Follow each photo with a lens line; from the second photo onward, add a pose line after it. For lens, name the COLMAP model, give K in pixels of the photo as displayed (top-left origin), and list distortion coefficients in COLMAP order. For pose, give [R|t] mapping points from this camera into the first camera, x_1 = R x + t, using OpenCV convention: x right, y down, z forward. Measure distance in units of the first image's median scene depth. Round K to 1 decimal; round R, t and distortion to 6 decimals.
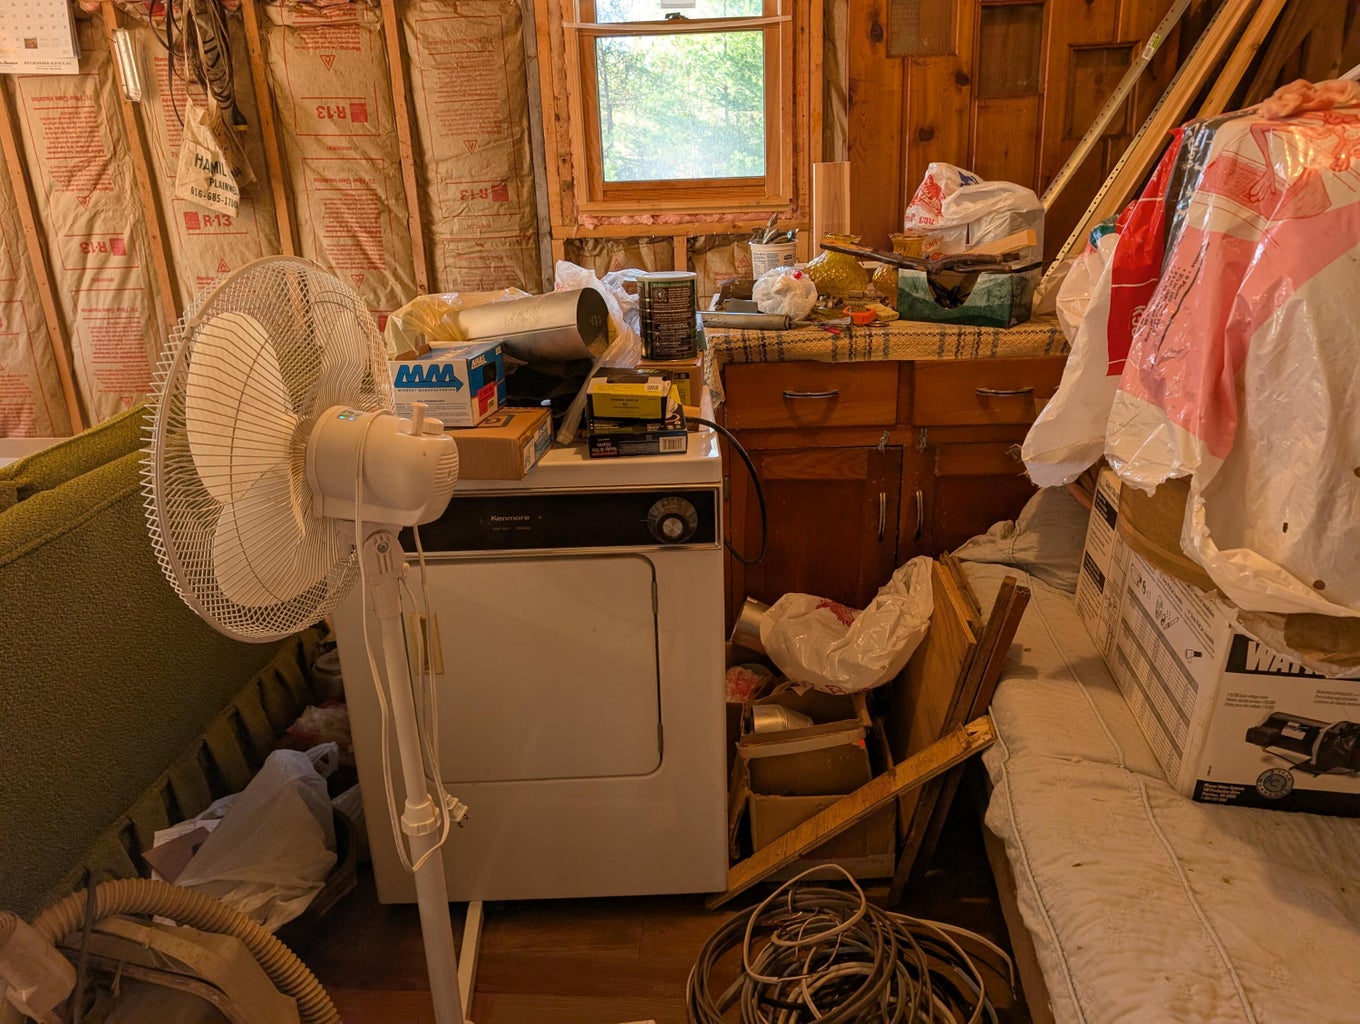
lens RADIAL K [[973.2, 0, 680.0], [0, 973.2, 512.0], [0, 0, 1]] dist [0.019796, -0.020849]
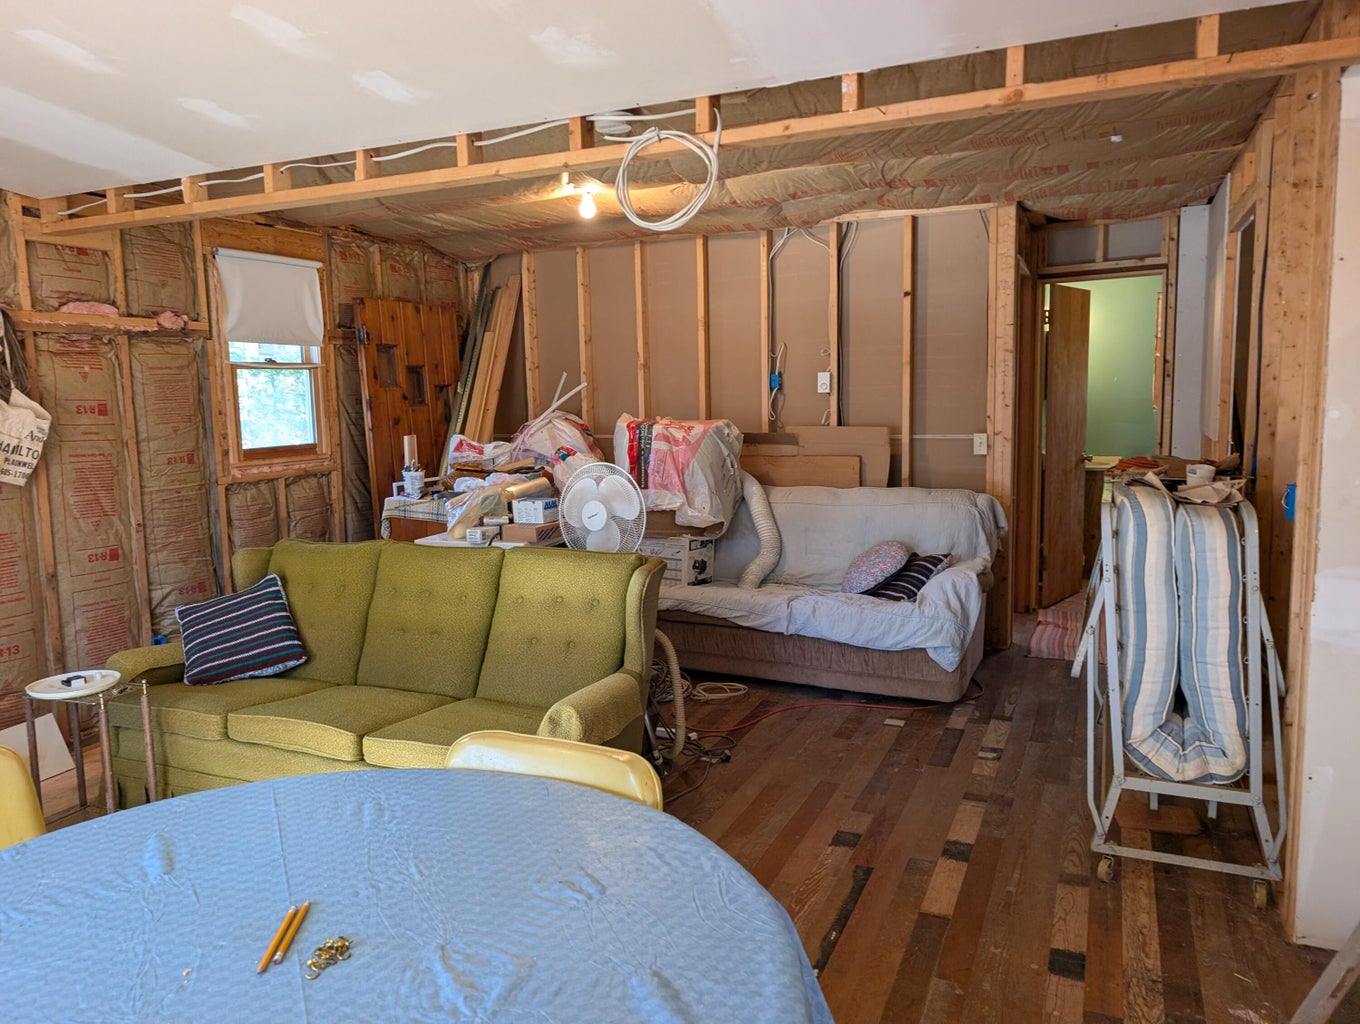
lens RADIAL K [[973.2, 0, 680.0], [0, 973.2, 512.0], [0, 0, 1]] dist [0.019796, -0.020849]
pose [[0.362407, -0.094582, 0.927208, -1.342325], [0.327321, 0.944385, -0.031602, 0.053517], [-0.872652, 0.314948, 0.373210, -0.221161]]
